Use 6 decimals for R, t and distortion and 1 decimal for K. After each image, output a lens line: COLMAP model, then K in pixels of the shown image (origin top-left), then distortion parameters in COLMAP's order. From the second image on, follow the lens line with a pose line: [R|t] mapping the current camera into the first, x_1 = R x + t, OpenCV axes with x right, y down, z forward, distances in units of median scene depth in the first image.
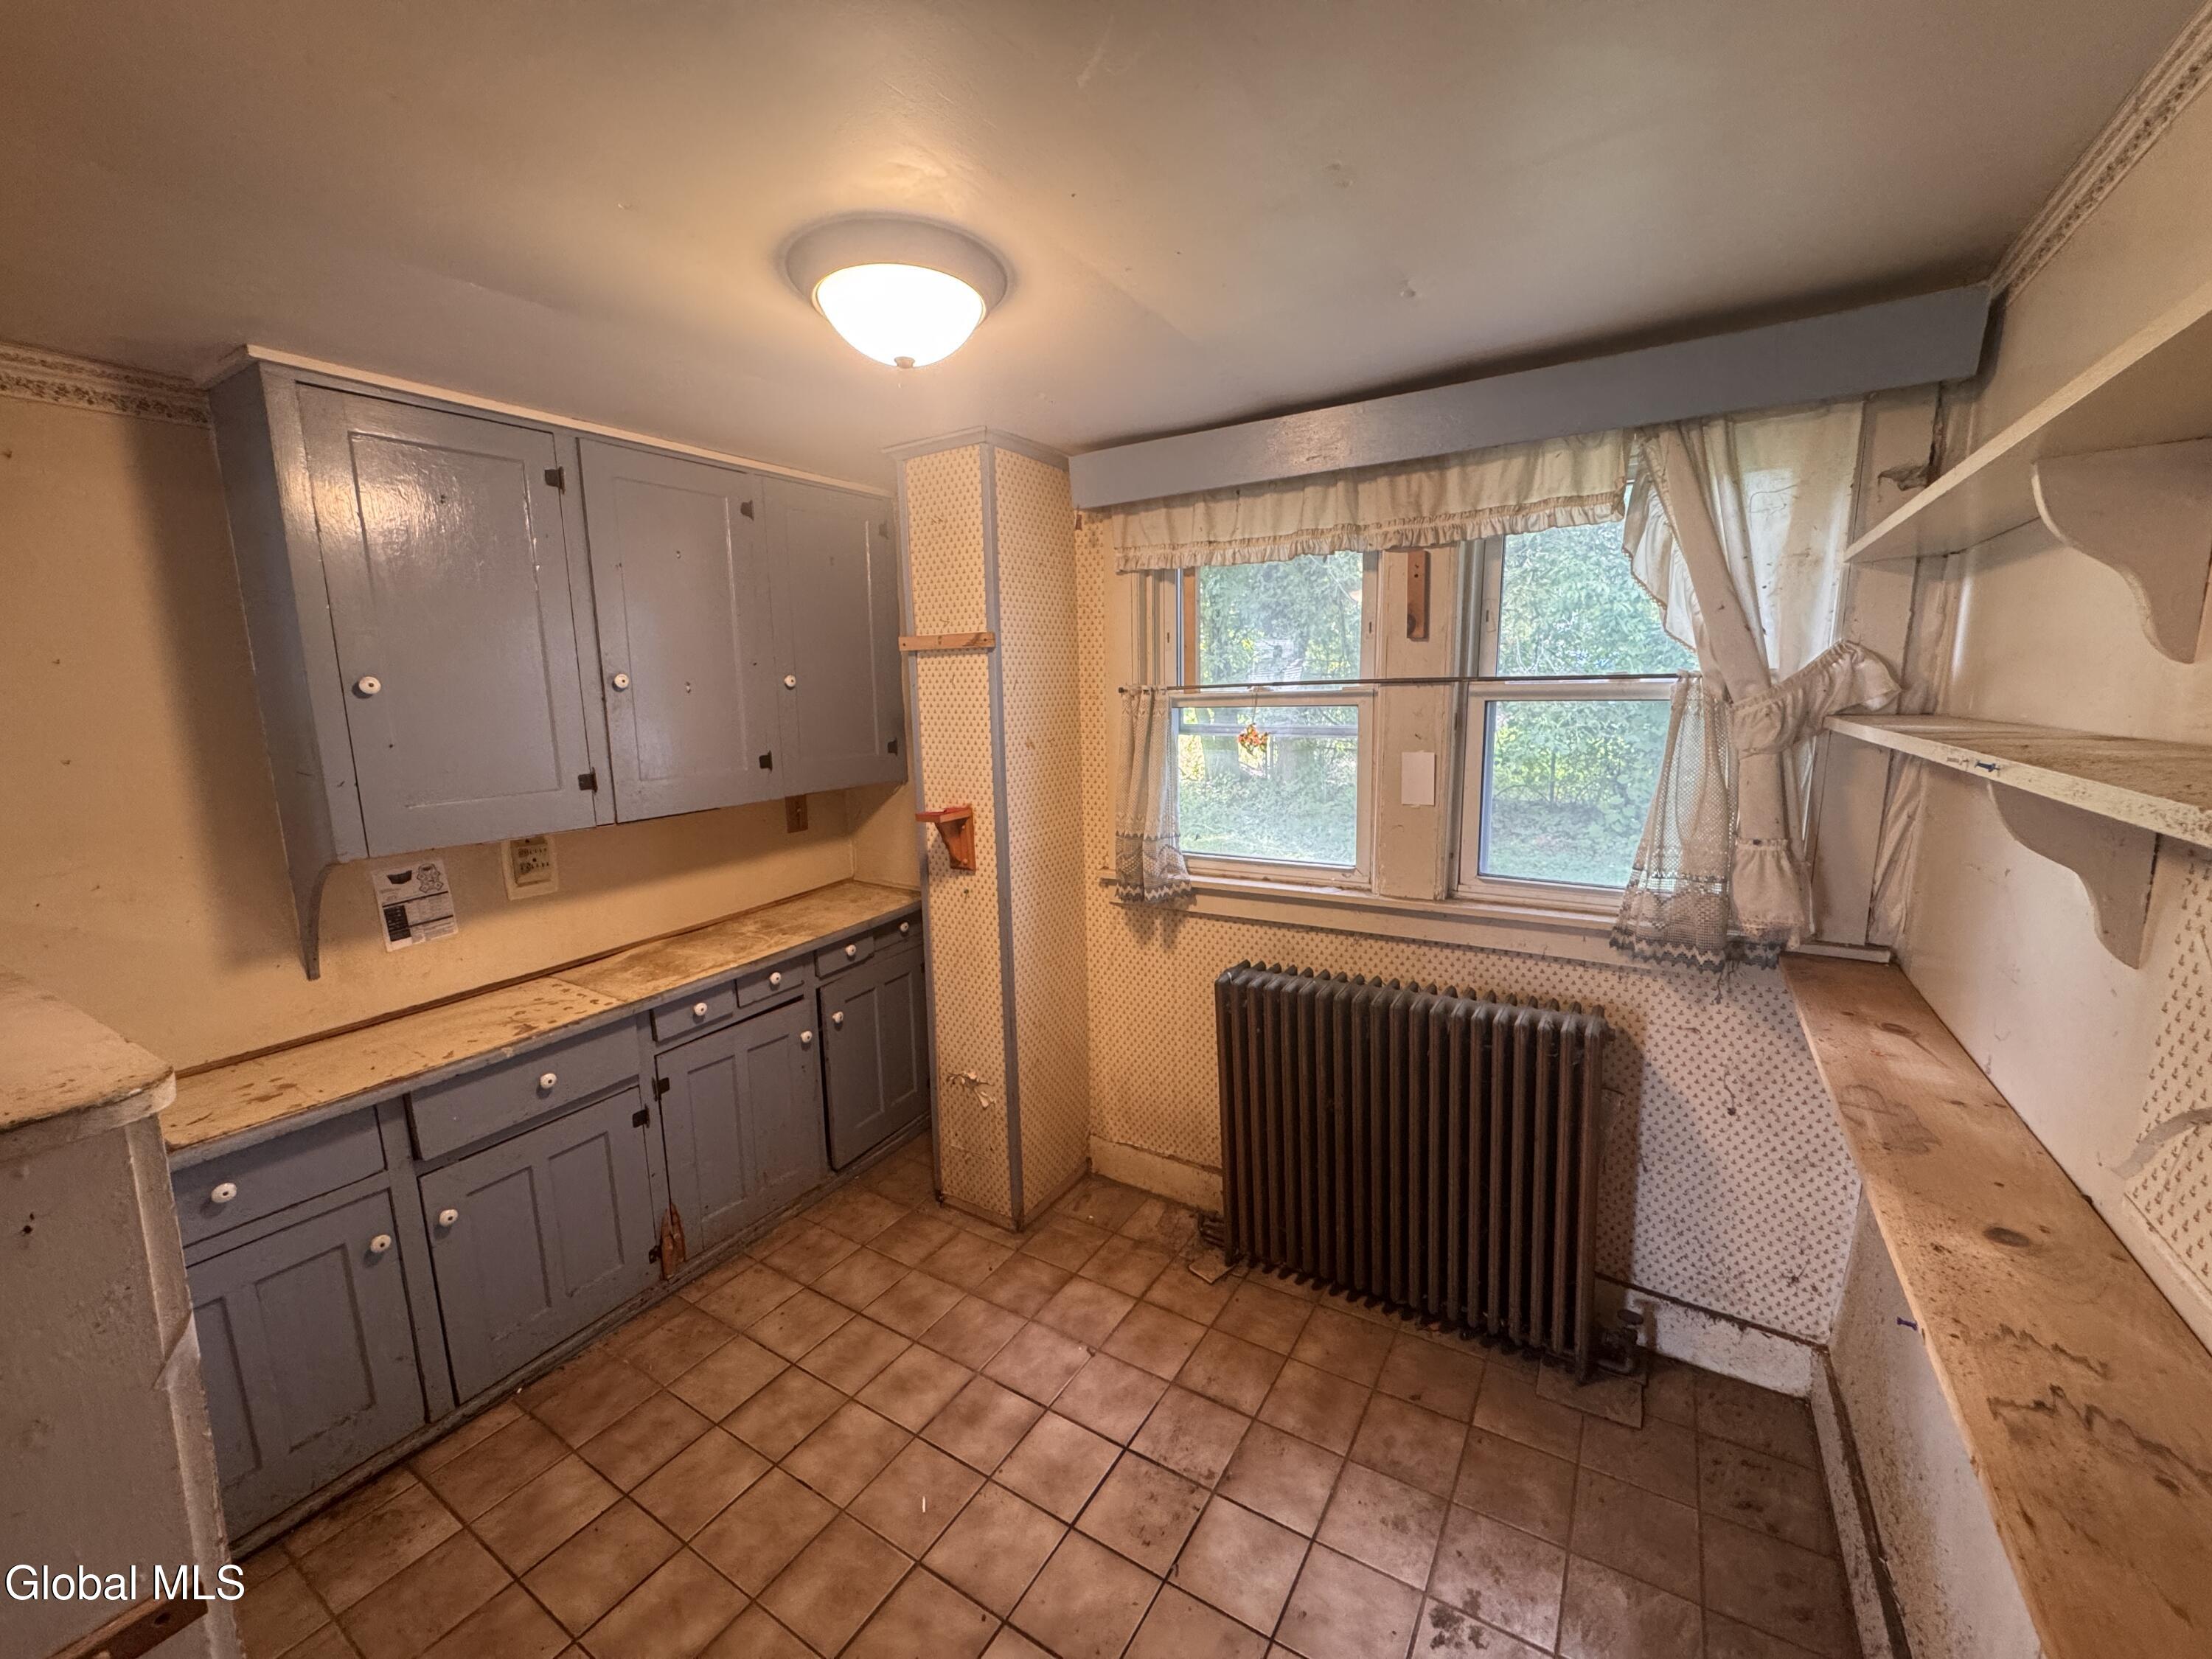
lens RADIAL K [[881.7, 0, 1108.7], [0, 881.7, 822.7], [0, 0, 1]] dist [-0.002713, 0.000410]
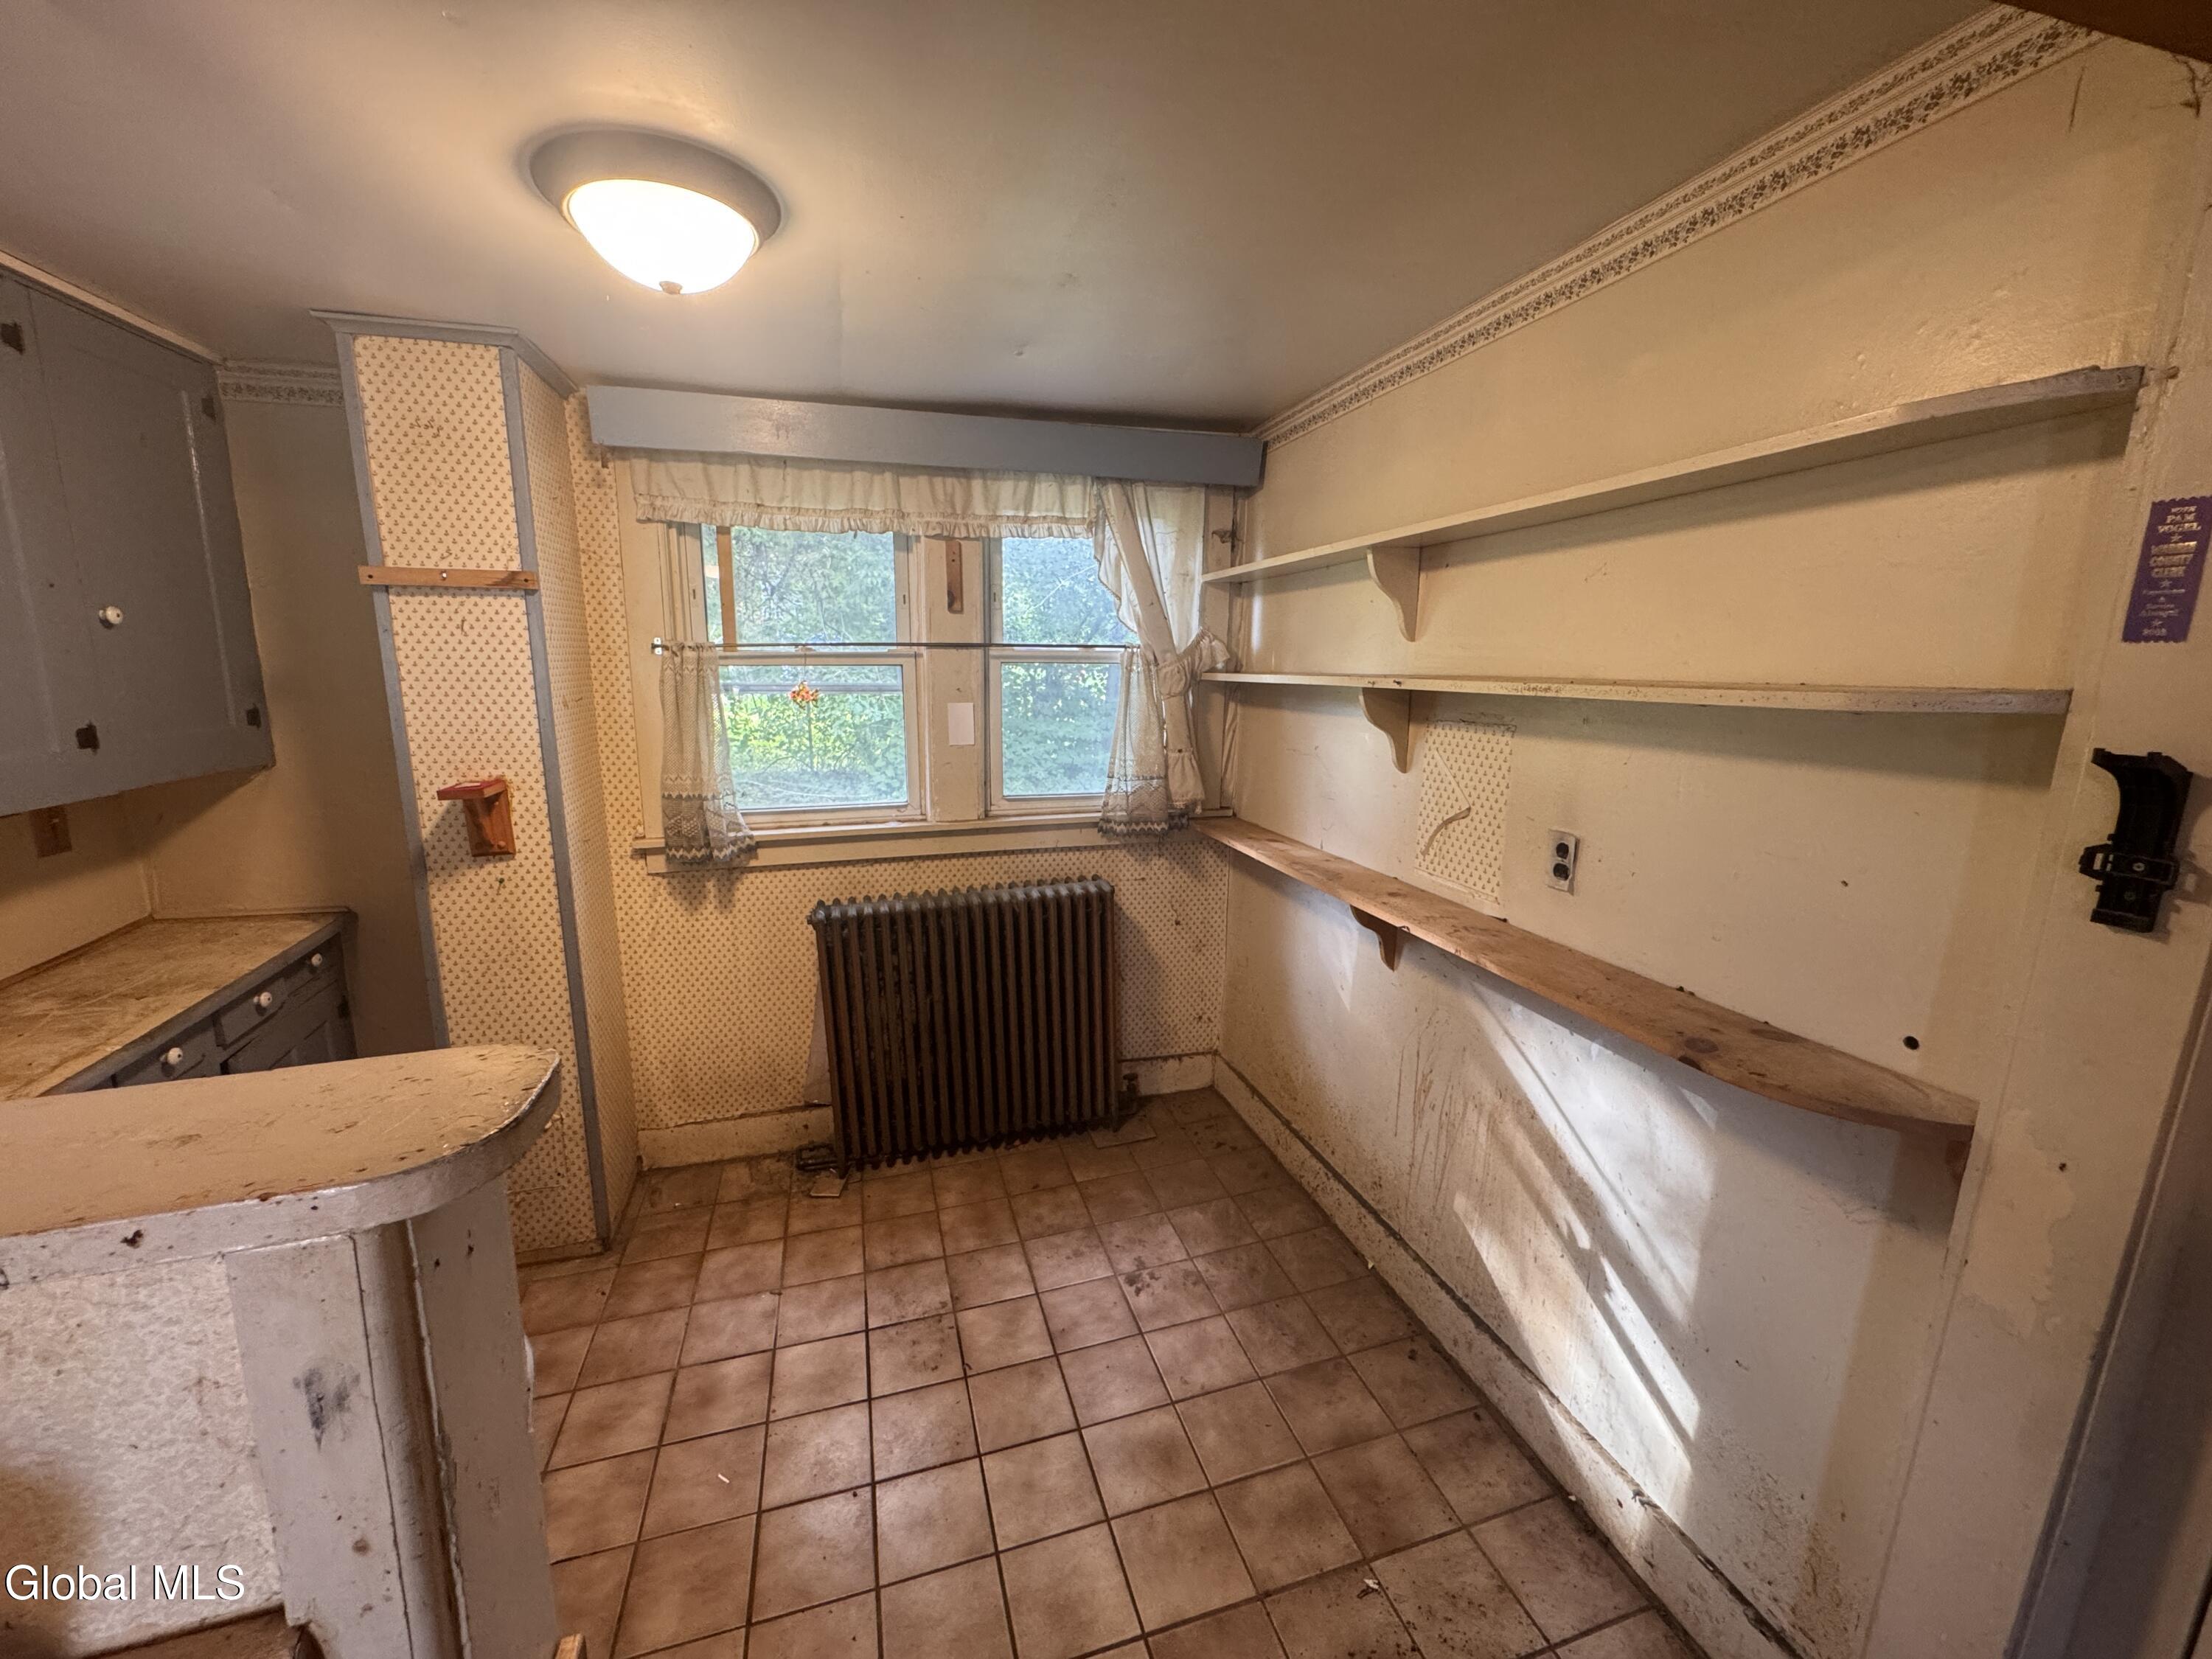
lens RADIAL K [[881.7, 0, 1111.9], [0, 881.7, 818.9], [0, 0, 1]] dist [-0.002713, 0.000410]
pose [[0.659974, -0.110230, 0.743158, -0.461932], [0.096600, 0.993418, 0.061562, 0.028081], [-0.745052, 0.031160, 0.666278, 0.009995]]
